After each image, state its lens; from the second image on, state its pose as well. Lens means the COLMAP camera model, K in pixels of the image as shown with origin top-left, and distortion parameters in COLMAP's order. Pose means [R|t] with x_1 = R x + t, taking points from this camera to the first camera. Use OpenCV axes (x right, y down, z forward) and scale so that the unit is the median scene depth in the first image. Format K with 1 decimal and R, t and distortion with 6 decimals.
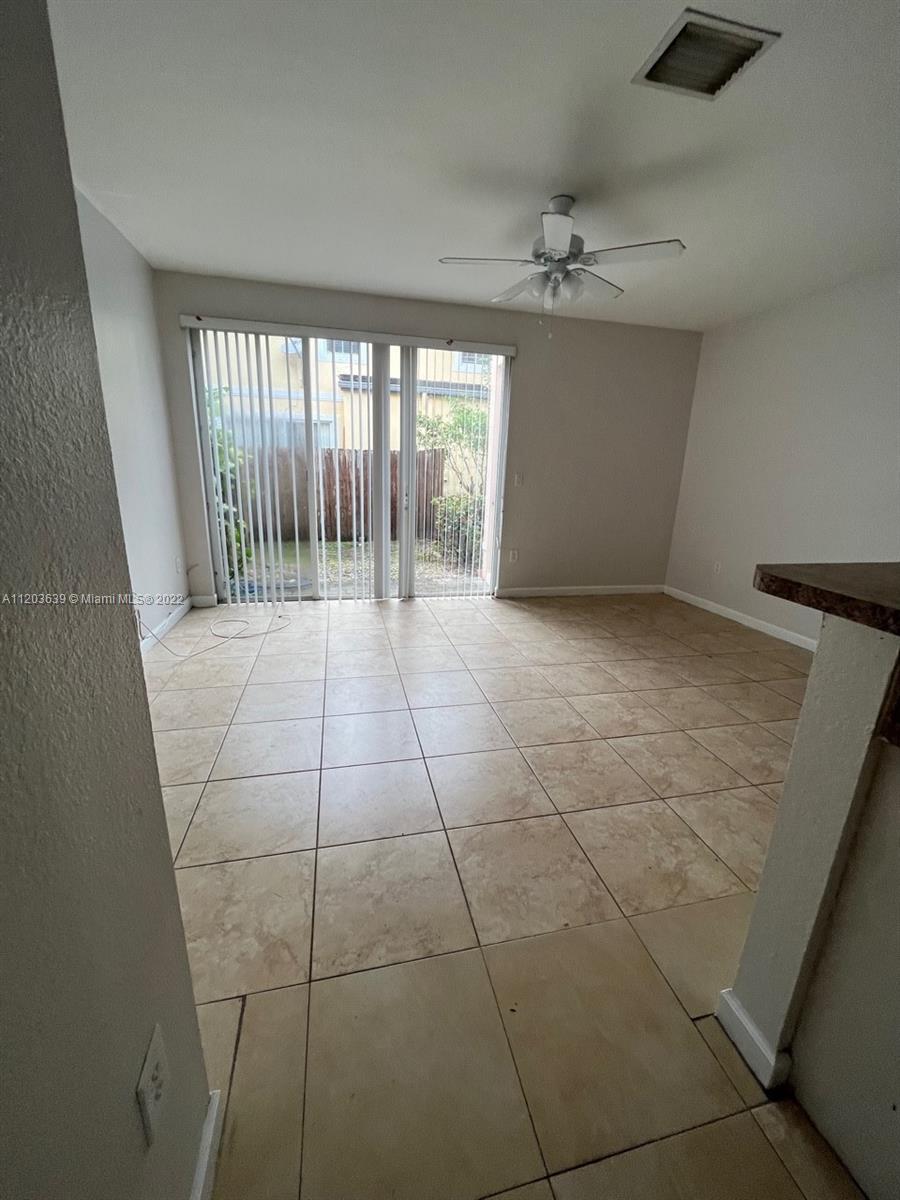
lens RADIAL K [[479.0, 0, 452.8], [0, 479.0, 590.4], [0, 0, 1]] dist [-0.000361, -0.000021]
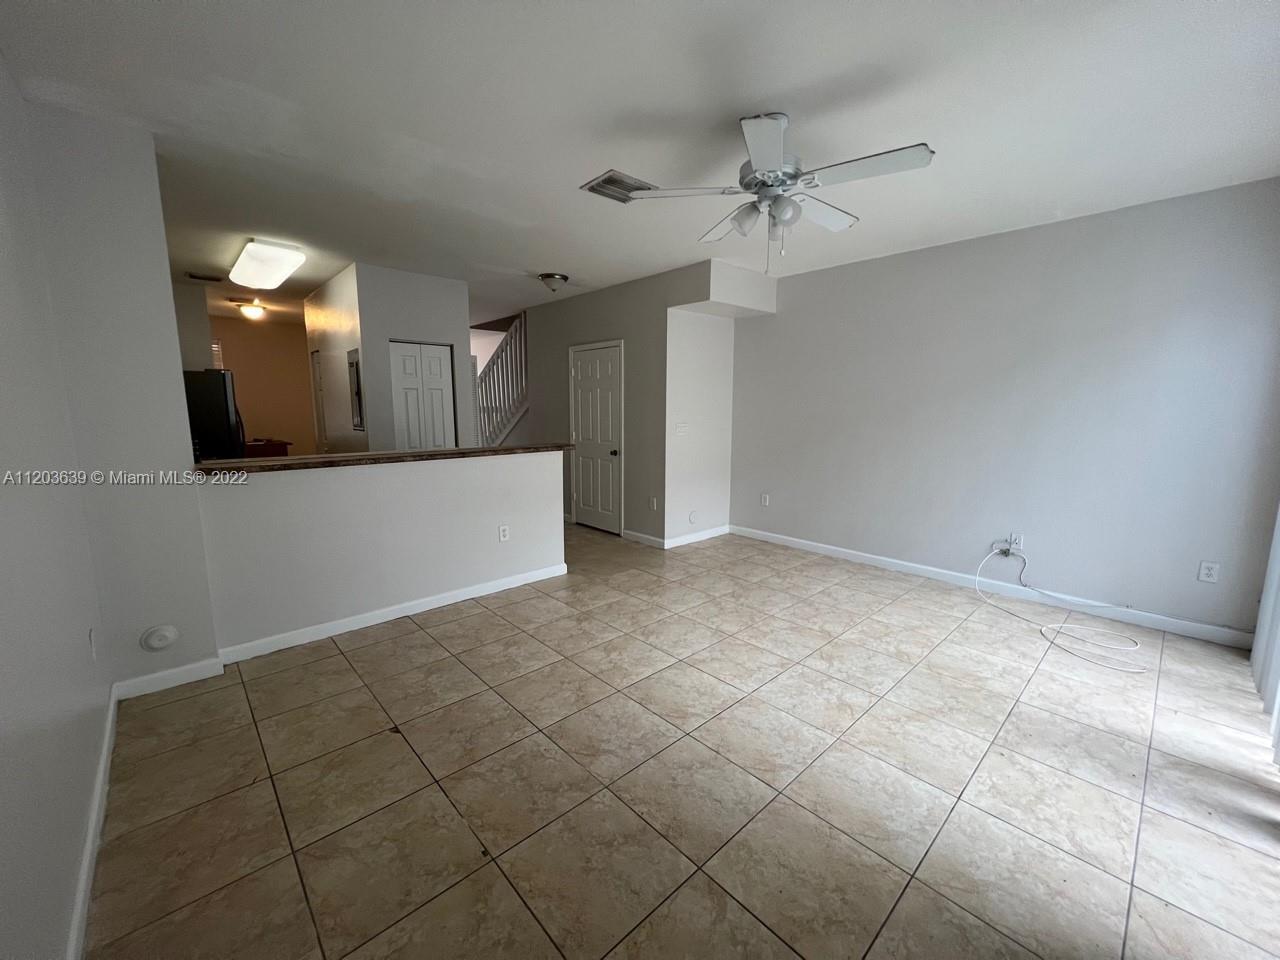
lens RADIAL K [[510.9, 0, 640.2], [0, 510.9, 483.2], [0, 0, 1]] dist [-0.000361, -0.000021]
pose [[-0.865863, 0.038431, -0.498803, 0.777261], [-0.156173, 0.926455, 0.342478, -0.428529], [0.475281, 0.374438, -0.796181, 1.608123]]
